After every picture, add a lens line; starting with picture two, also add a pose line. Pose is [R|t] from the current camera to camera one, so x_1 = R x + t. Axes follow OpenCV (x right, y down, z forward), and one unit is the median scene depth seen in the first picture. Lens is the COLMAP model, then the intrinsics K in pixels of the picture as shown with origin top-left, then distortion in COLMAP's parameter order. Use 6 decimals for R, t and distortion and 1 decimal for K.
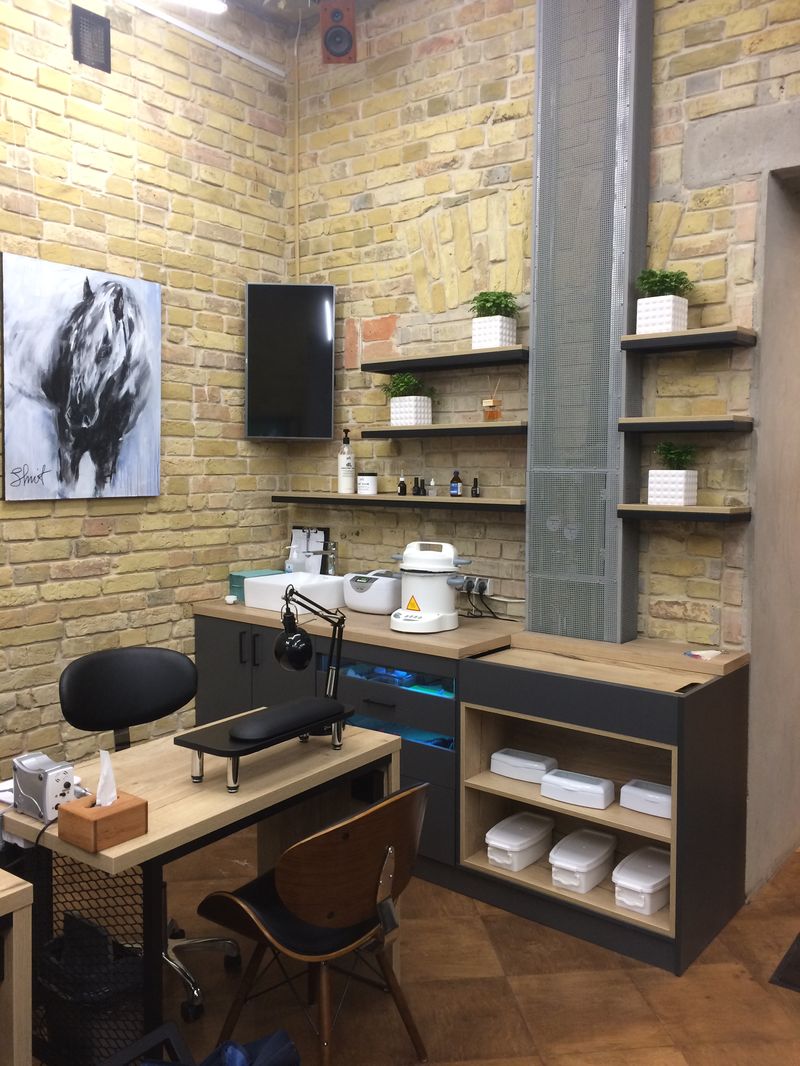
lens RADIAL K [[908.4, 0, 397.7], [0, 908.4, 528.4], [0, 0, 1]] dist [0.081691, -0.099577]
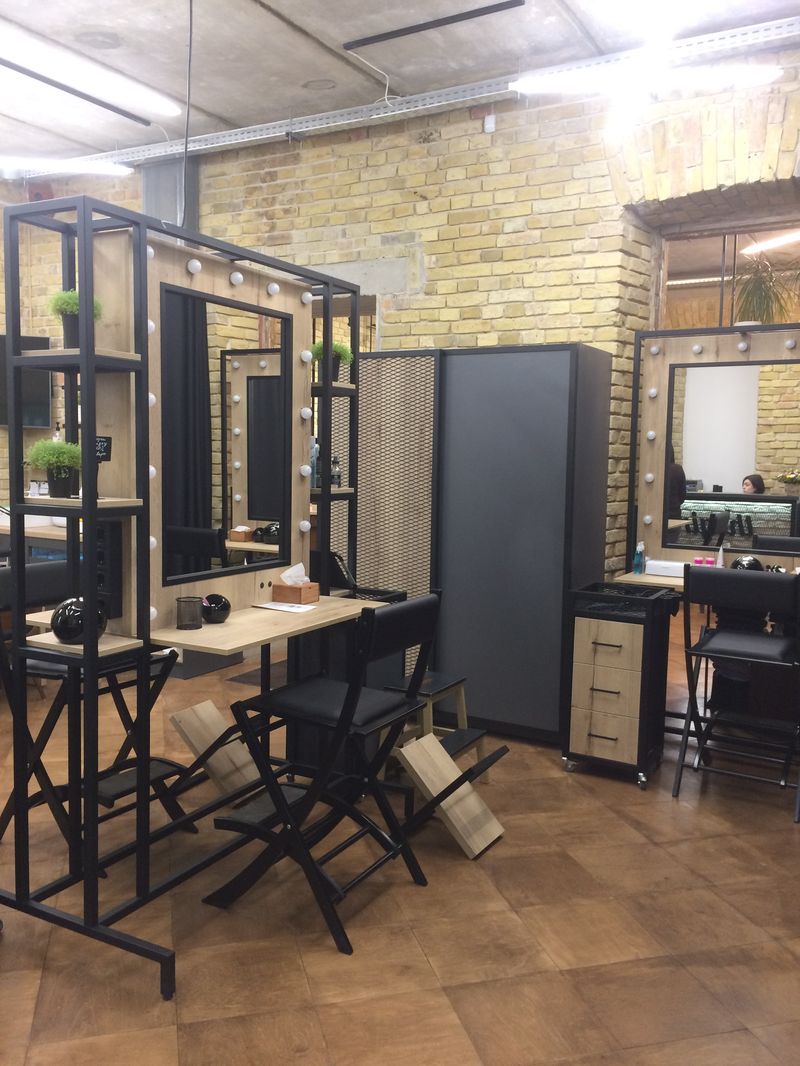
lens RADIAL K [[908.4, 0, 397.7], [0, 908.4, 528.4], [0, 0, 1]] dist [0.081691, -0.099577]
pose [[0.988716, 0.000867, 0.149802, 0.411470], [-0.003420, 0.999853, 0.016783, 0.076611], [-0.149765, -0.017105, 0.988574, -1.037926]]
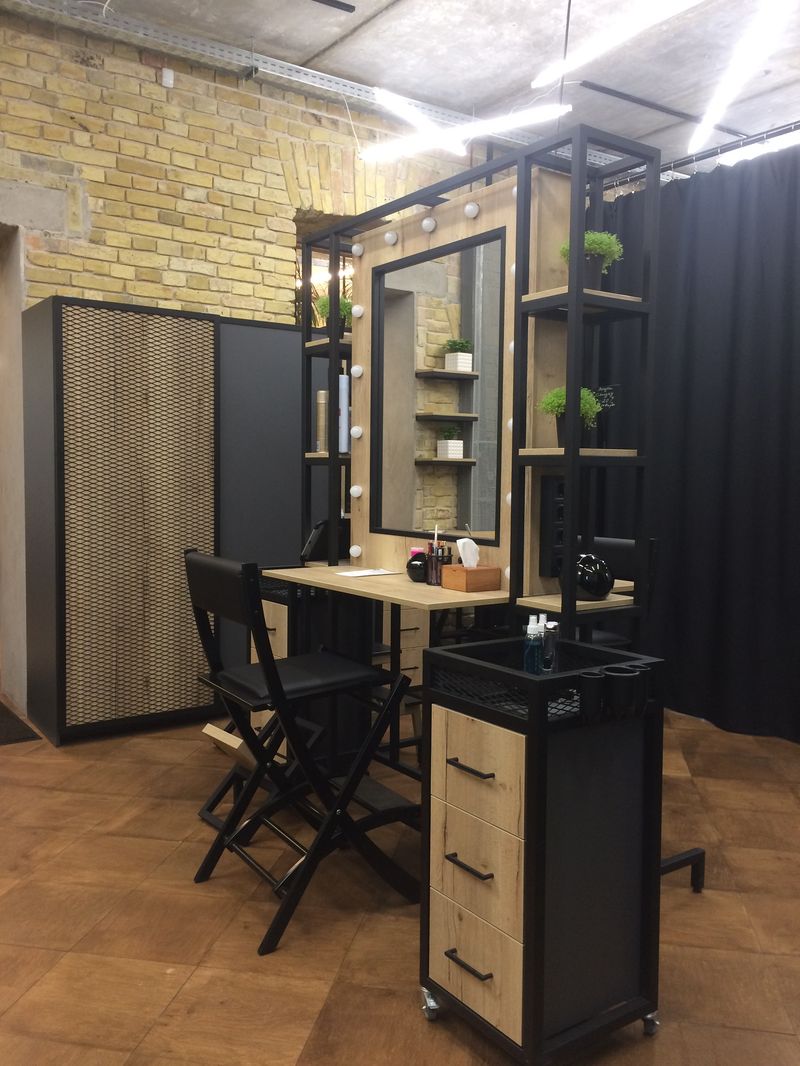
lens RADIAL K [[908.4, 0, 397.7], [0, 908.4, 528.4], [0, 0, 1]] dist [0.081691, -0.099577]
pose [[0.294227, -0.060810, 0.953799, -0.587018], [0.057513, 0.997292, 0.045841, 0.086925], [-0.954004, 0.041368, 0.296928, -0.227242]]
